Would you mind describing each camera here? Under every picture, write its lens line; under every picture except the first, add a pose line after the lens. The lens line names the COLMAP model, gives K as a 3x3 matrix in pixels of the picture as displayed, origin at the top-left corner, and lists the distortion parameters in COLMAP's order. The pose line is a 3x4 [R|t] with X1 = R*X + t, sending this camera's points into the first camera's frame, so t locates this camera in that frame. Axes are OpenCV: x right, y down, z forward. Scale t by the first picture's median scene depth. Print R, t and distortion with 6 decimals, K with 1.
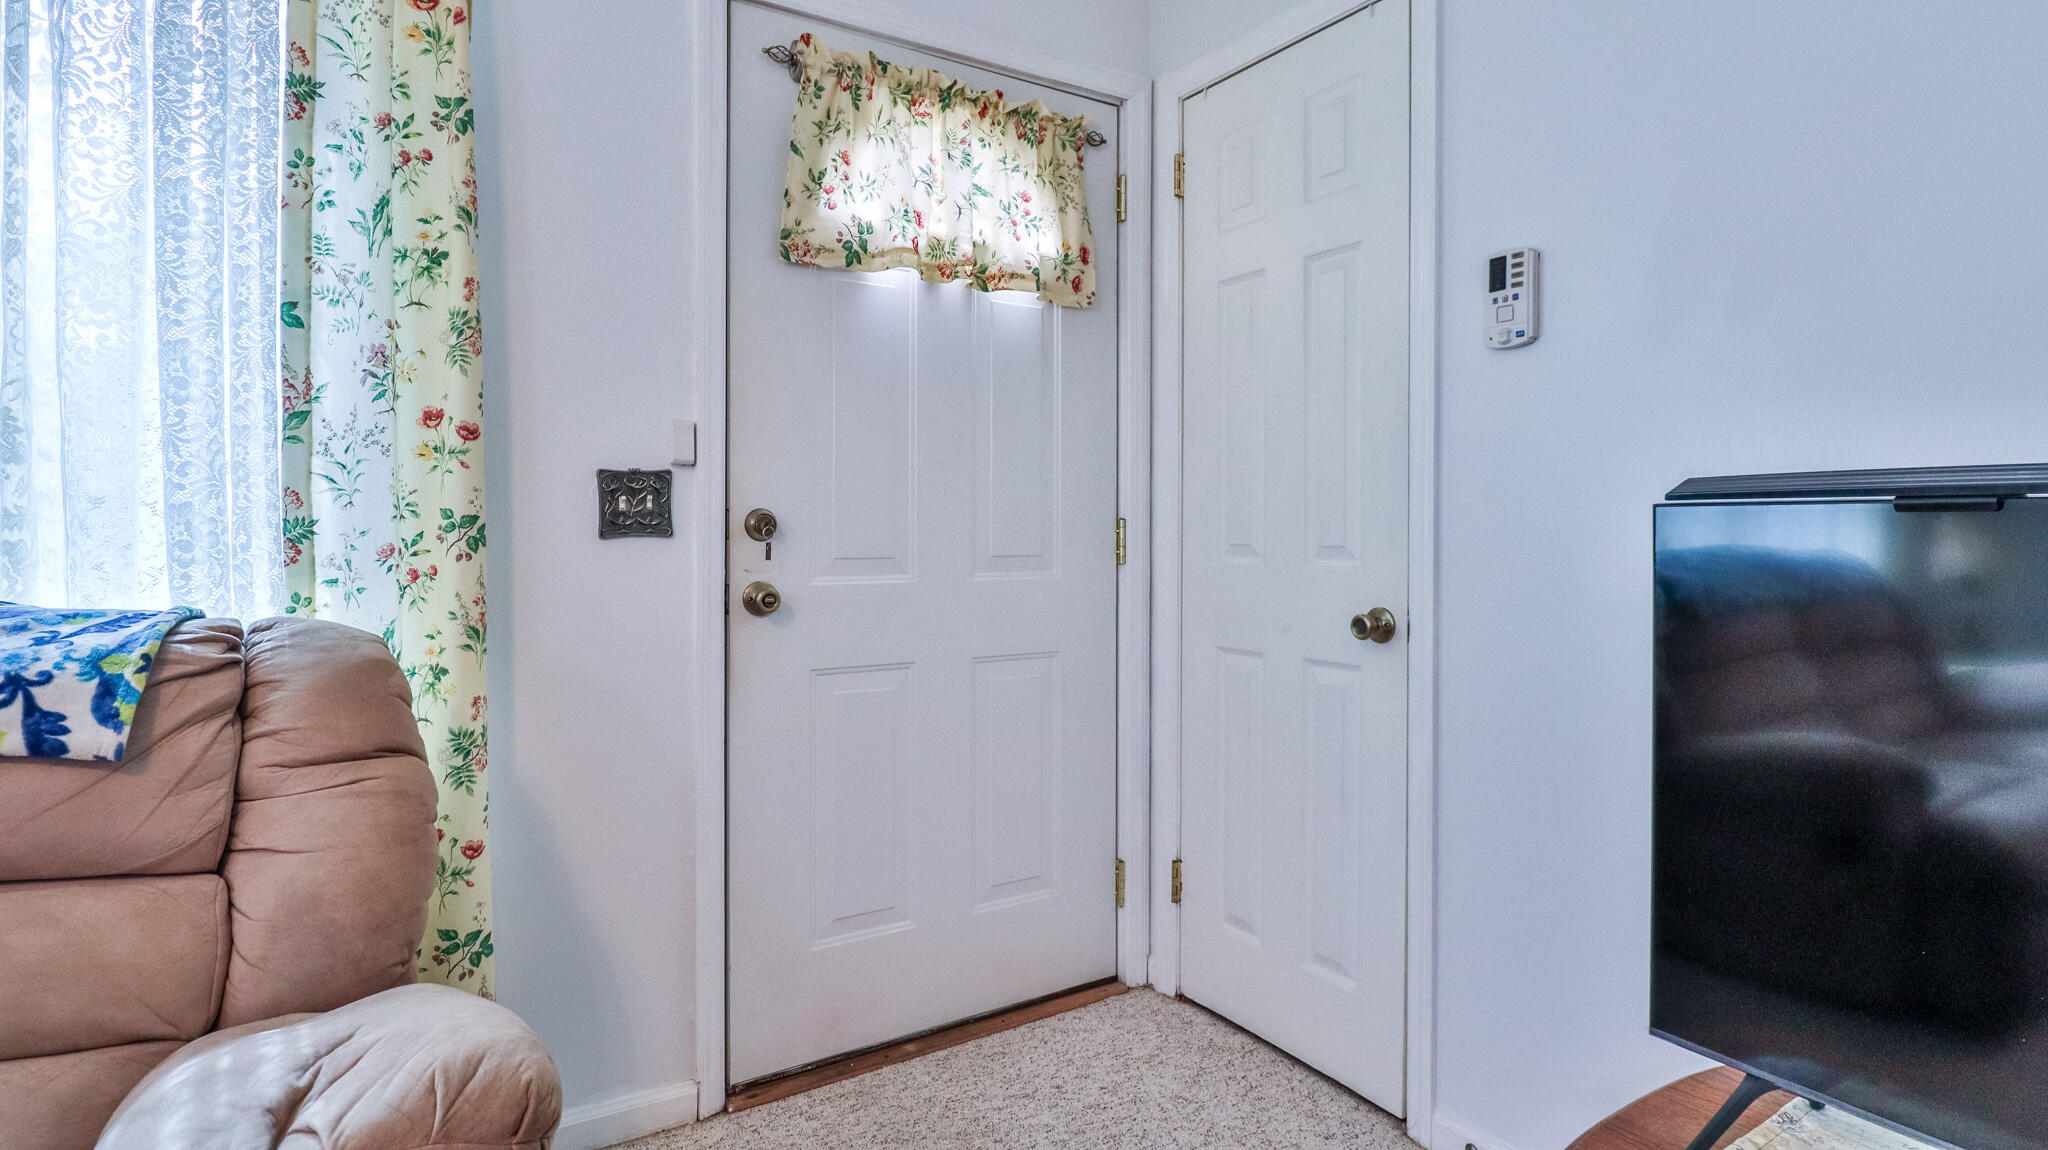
lens RADIAL K [[1052.6, 0, 1038.0], [0, 1052.6, 535.5], [0, 0, 1]] dist [0.001611, -0.016928]
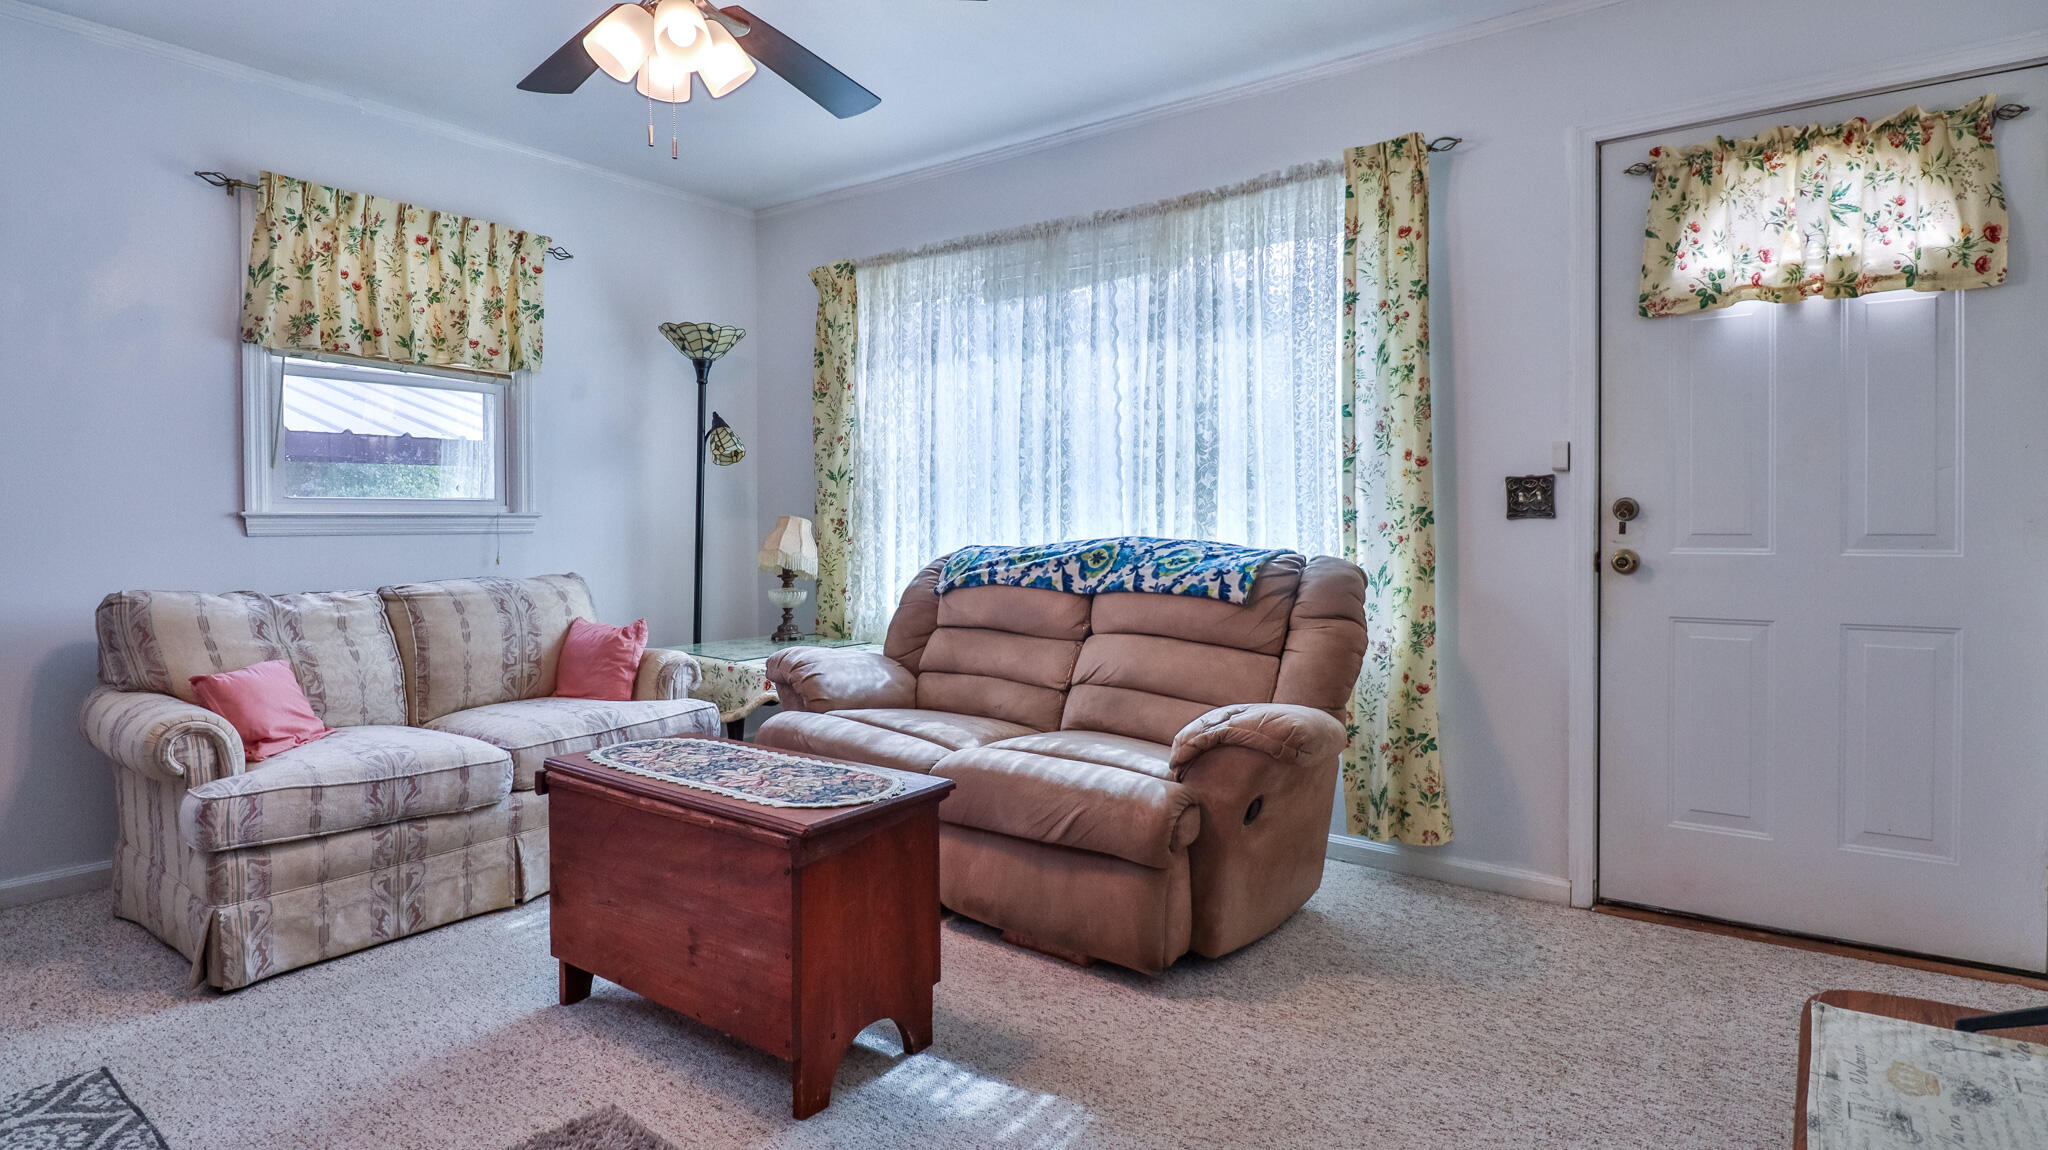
lens RADIAL K [[1052.6, 0, 1038.0], [0, 1052.6, 535.5], [0, 0, 1]] dist [0.001611, -0.016928]
pose [[0.361803, 0.010074, -0.932200, 0.747780], [0.003432, 0.999920, 0.012138, 0.004833], [0.932248, -0.007591, 0.361740, -0.234967]]
